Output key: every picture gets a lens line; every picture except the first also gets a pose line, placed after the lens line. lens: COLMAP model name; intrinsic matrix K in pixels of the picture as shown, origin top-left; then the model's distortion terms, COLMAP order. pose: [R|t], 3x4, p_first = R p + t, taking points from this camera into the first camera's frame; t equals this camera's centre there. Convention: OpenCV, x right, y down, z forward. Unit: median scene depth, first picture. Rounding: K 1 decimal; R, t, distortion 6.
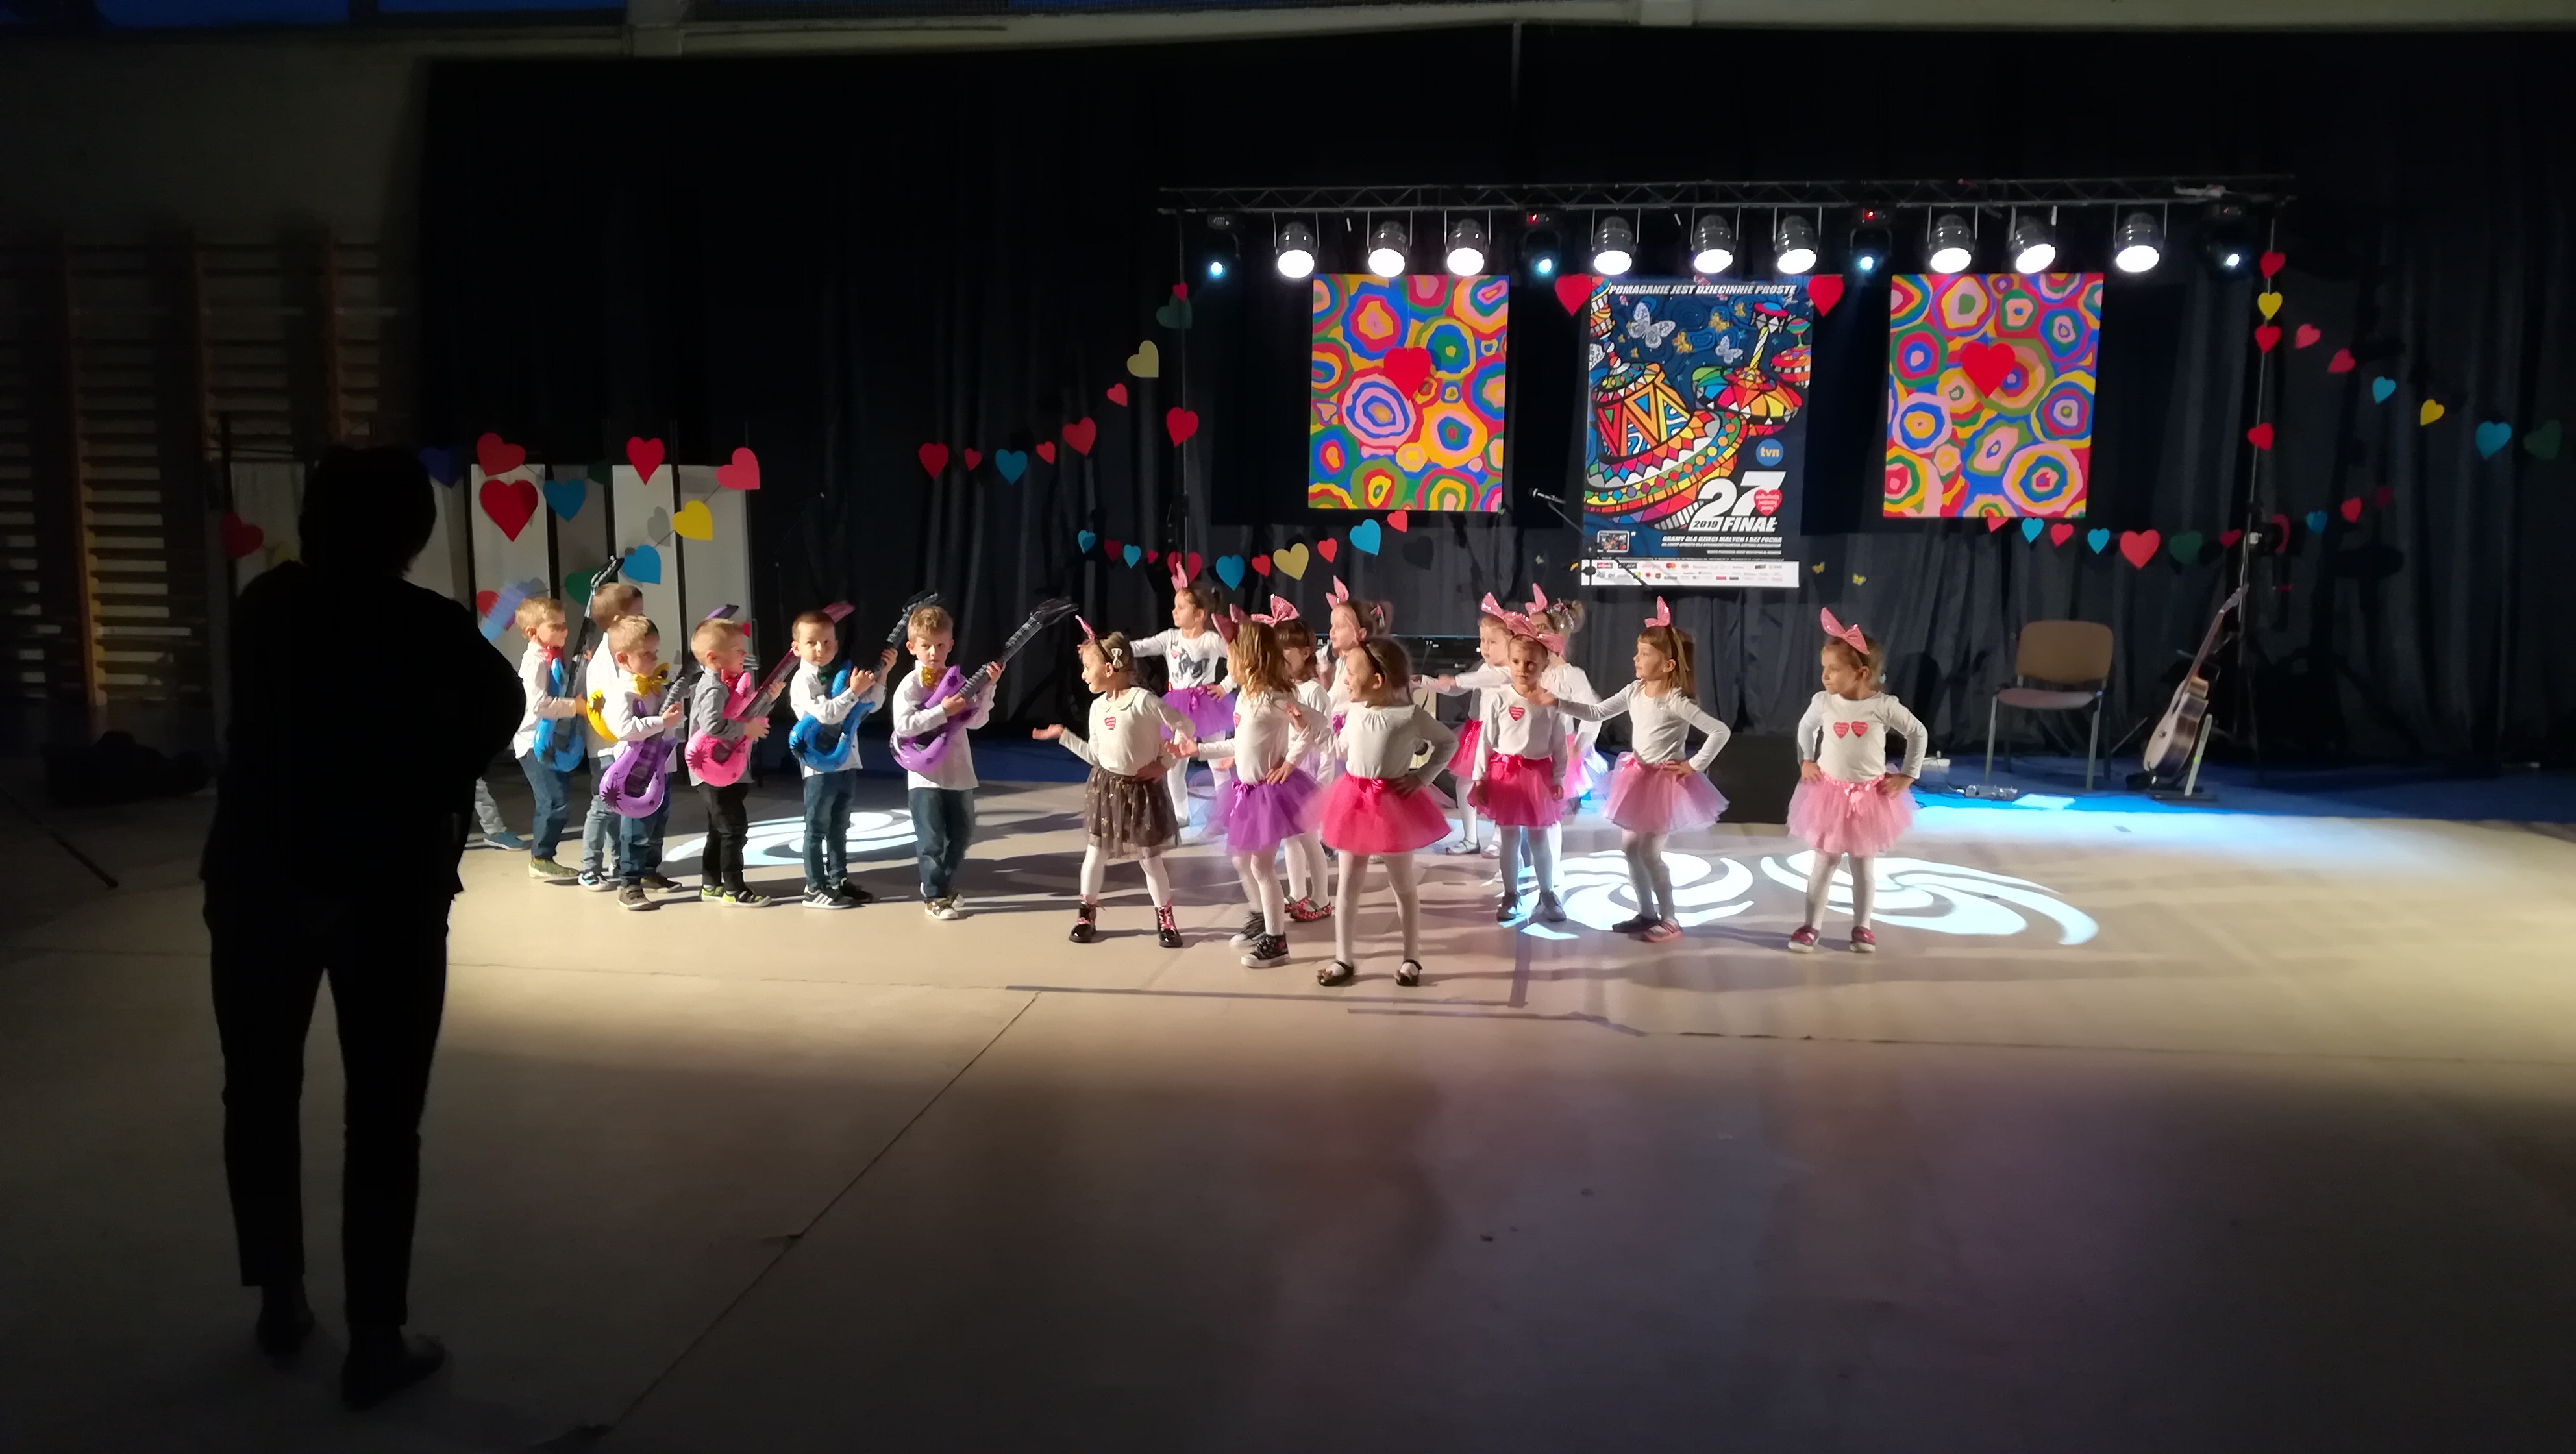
lens RADIAL K [[2007.0, 0, 1307.8], [0, 2007.0, 765.6], [0, 0, 1]] dist [0.065501, -0.098096]
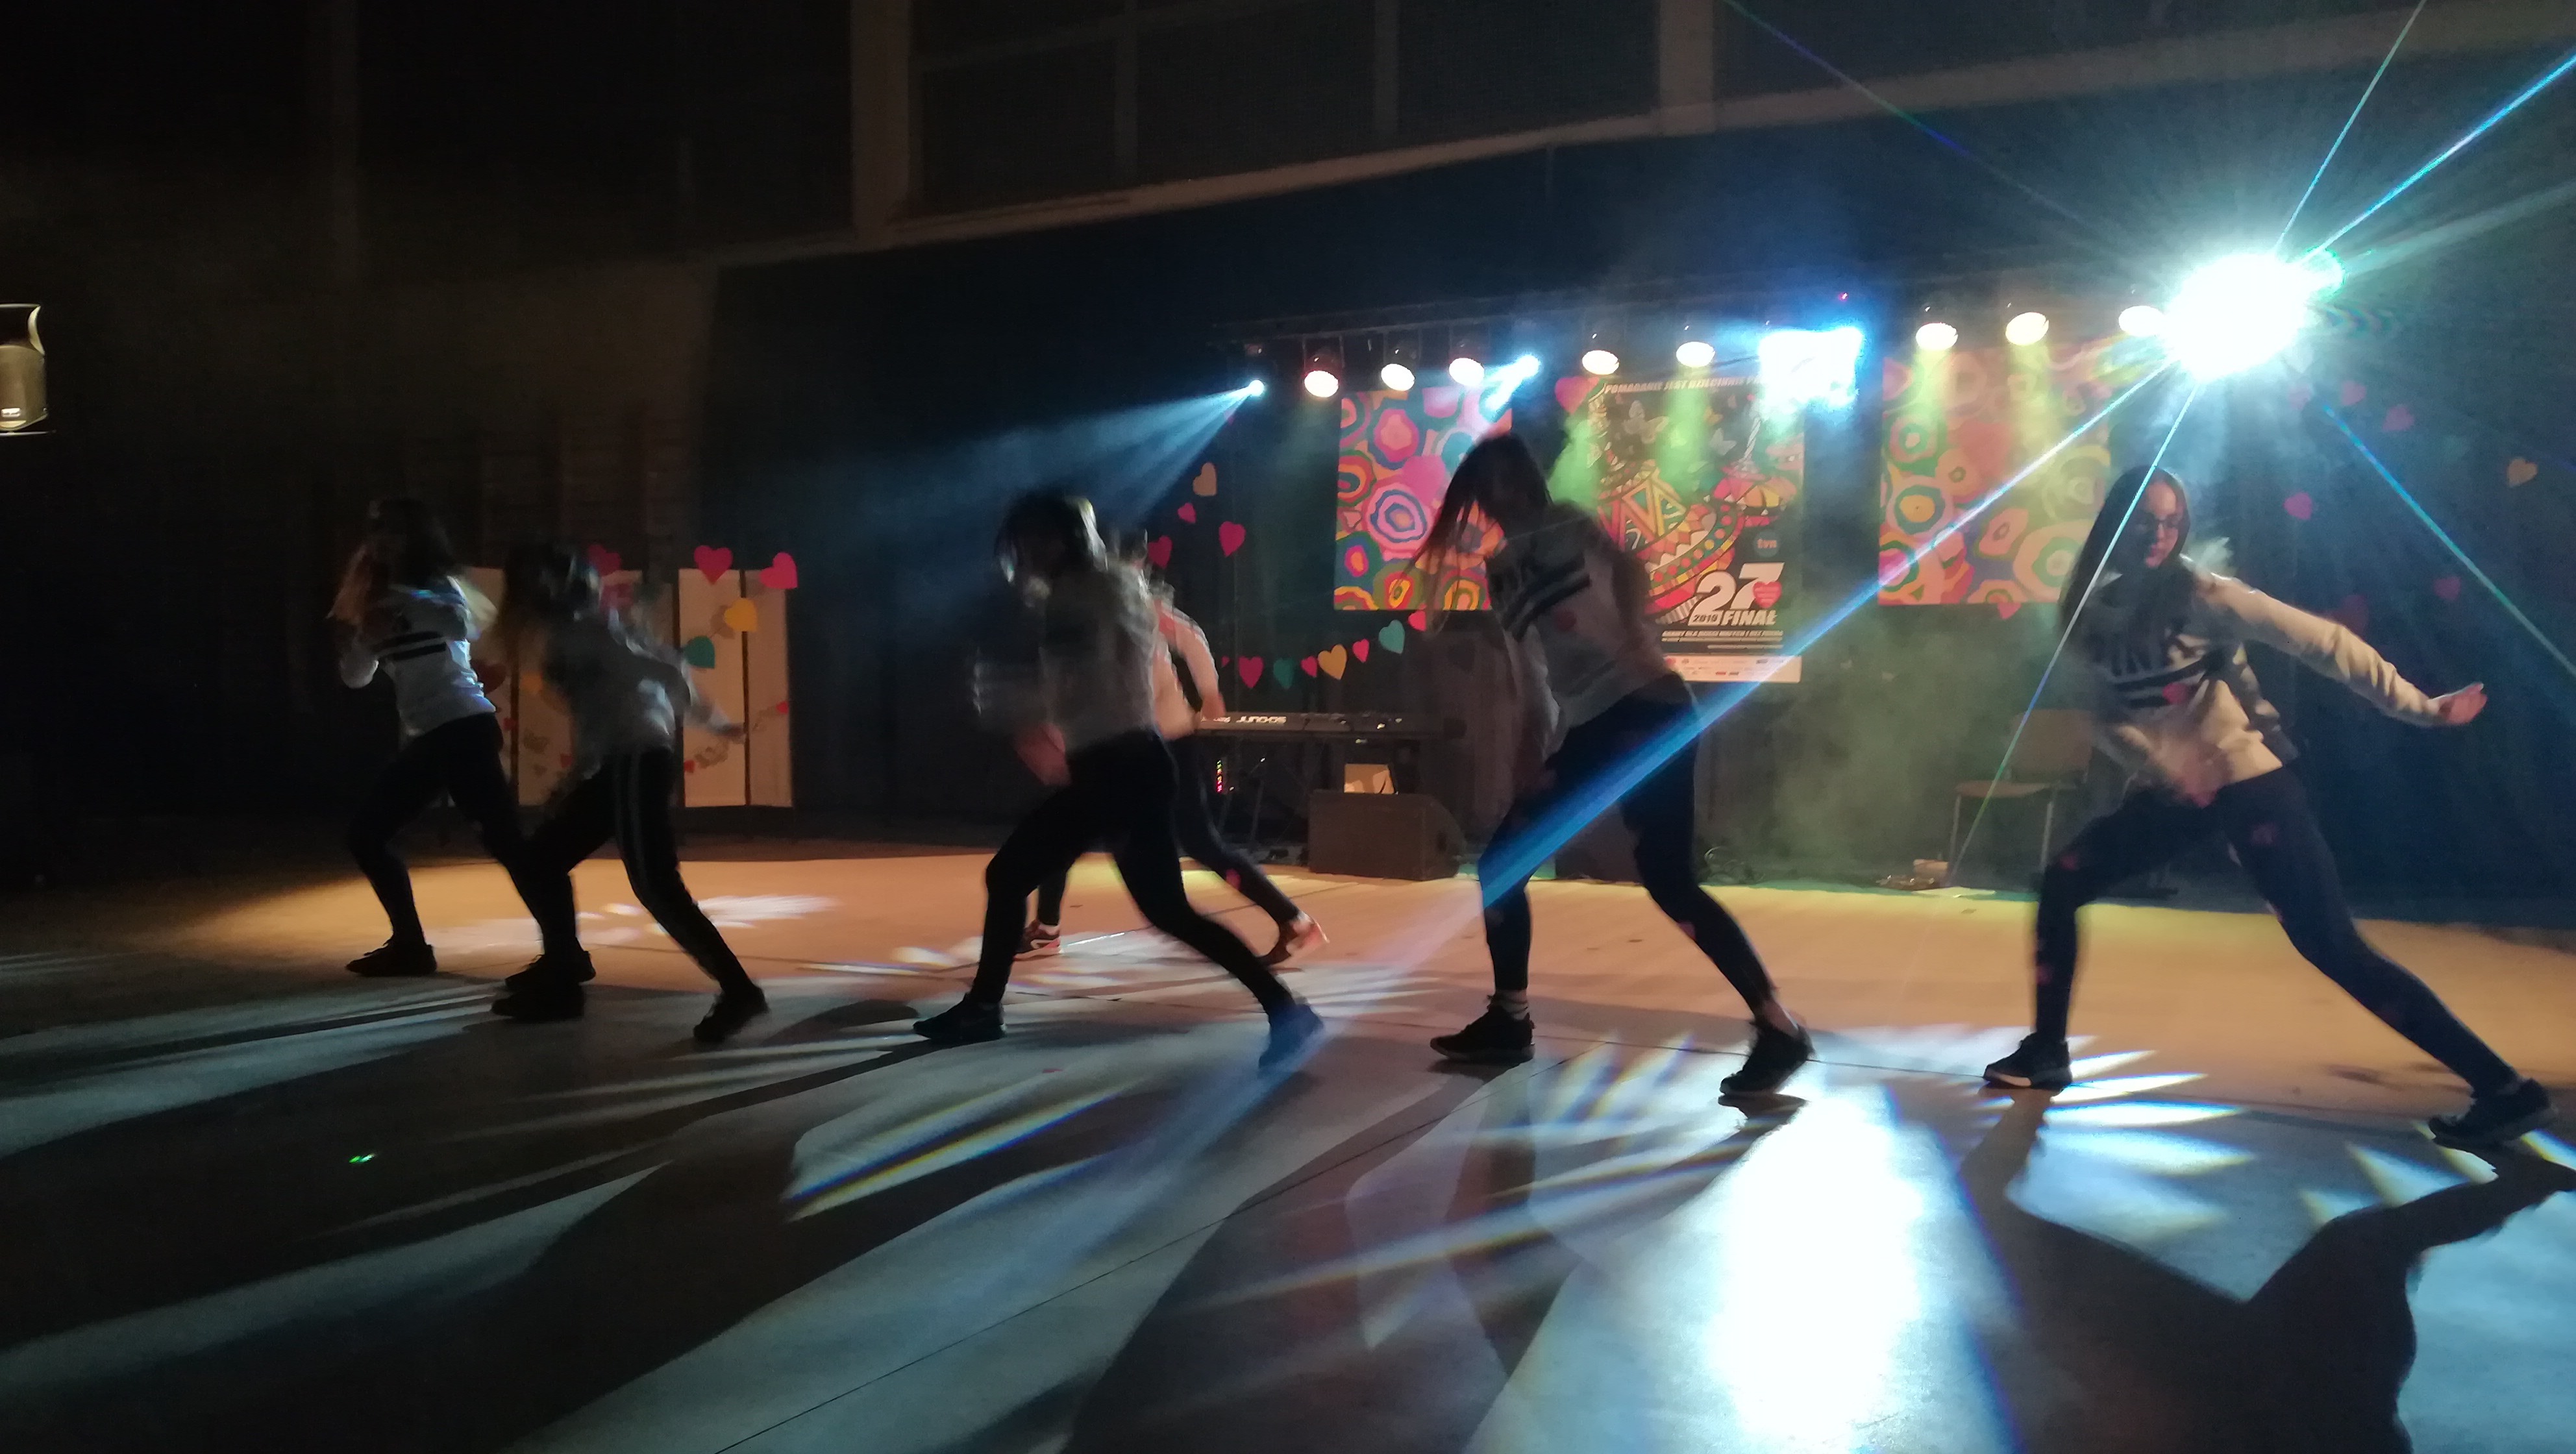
lens RADIAL K [[2007.0, 0, 1294.1], [0, 2007.0, 739.7], [0, 0, 1]] dist [0.065501, -0.098096]
pose [[0.930991, 0.005656, -0.364997, 0.371823], [-0.049298, 0.992668, -0.110360, 0.056580], [0.361697, 0.120738, 0.924444, 0.033619]]
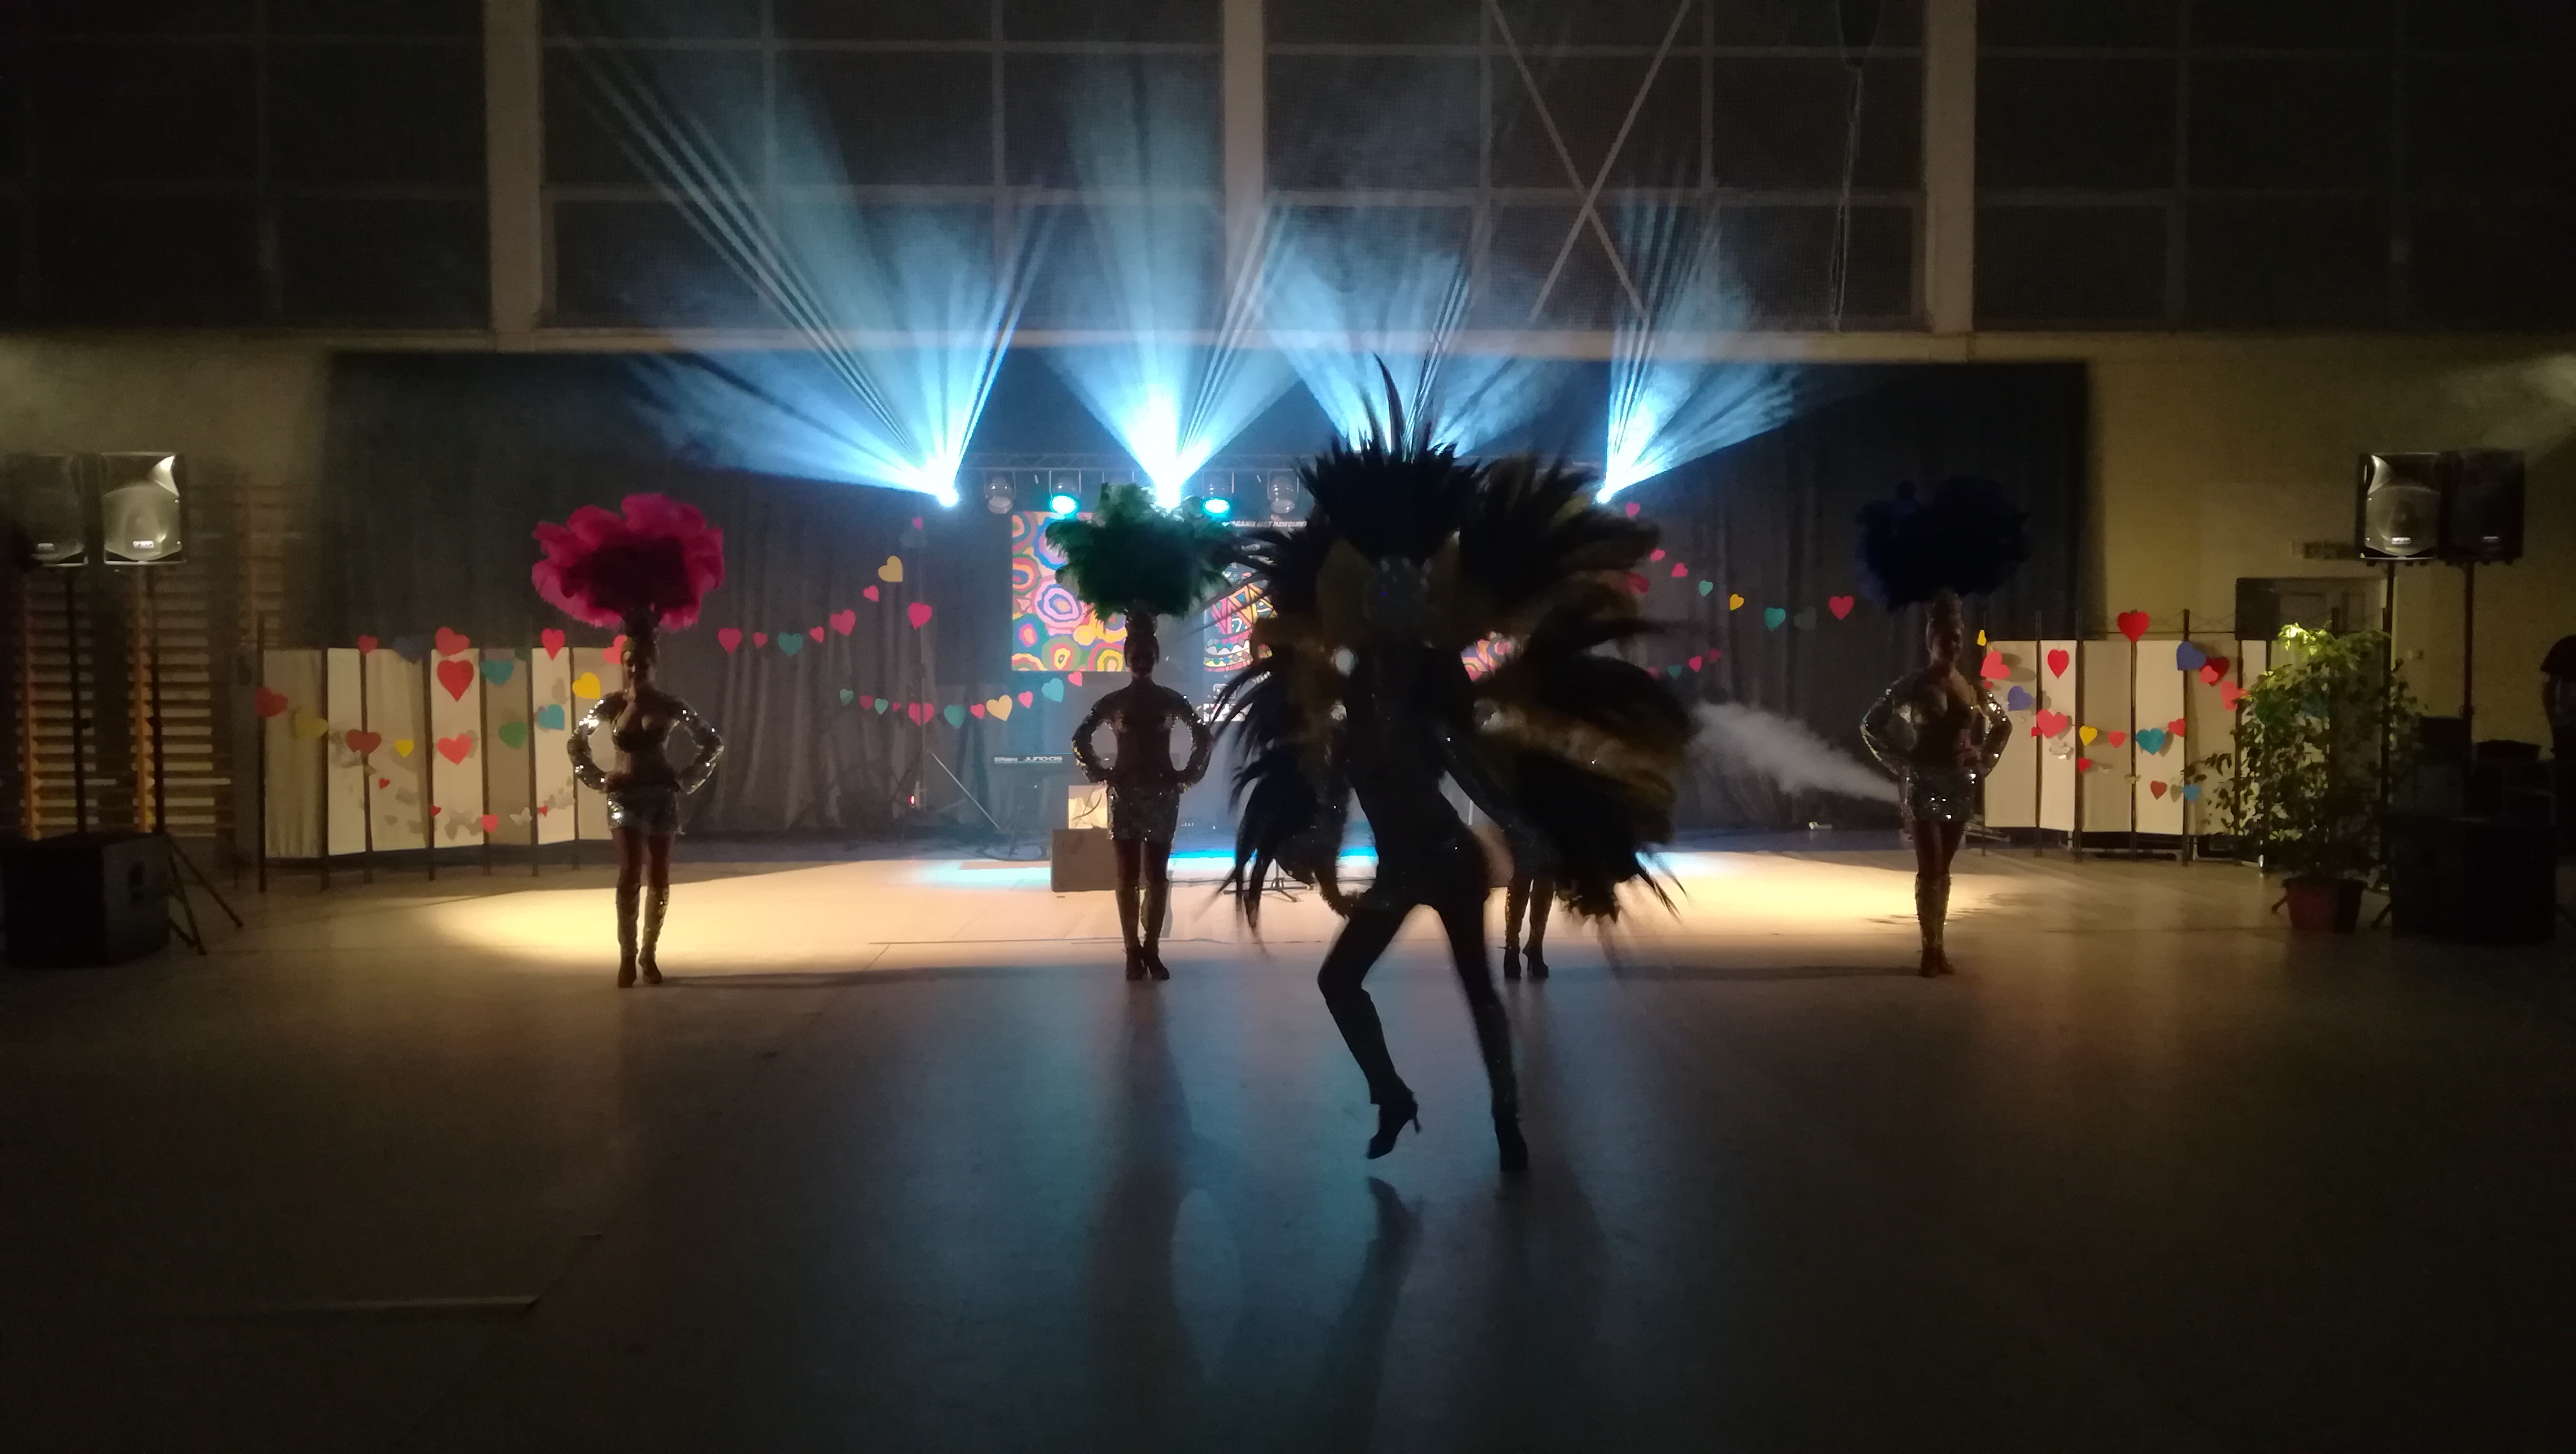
lens RADIAL K [[2007.0, 0, 1319.6], [0, 2007.0, 747.0], [0, 0, 1]] dist [0.065501, -0.098096]
pose [[0.983397, -0.020605, 0.180293, -0.044712], [0.037227, 0.995308, -0.089305, 0.062390], [-0.177607, 0.094534, 0.979550, -0.443300]]
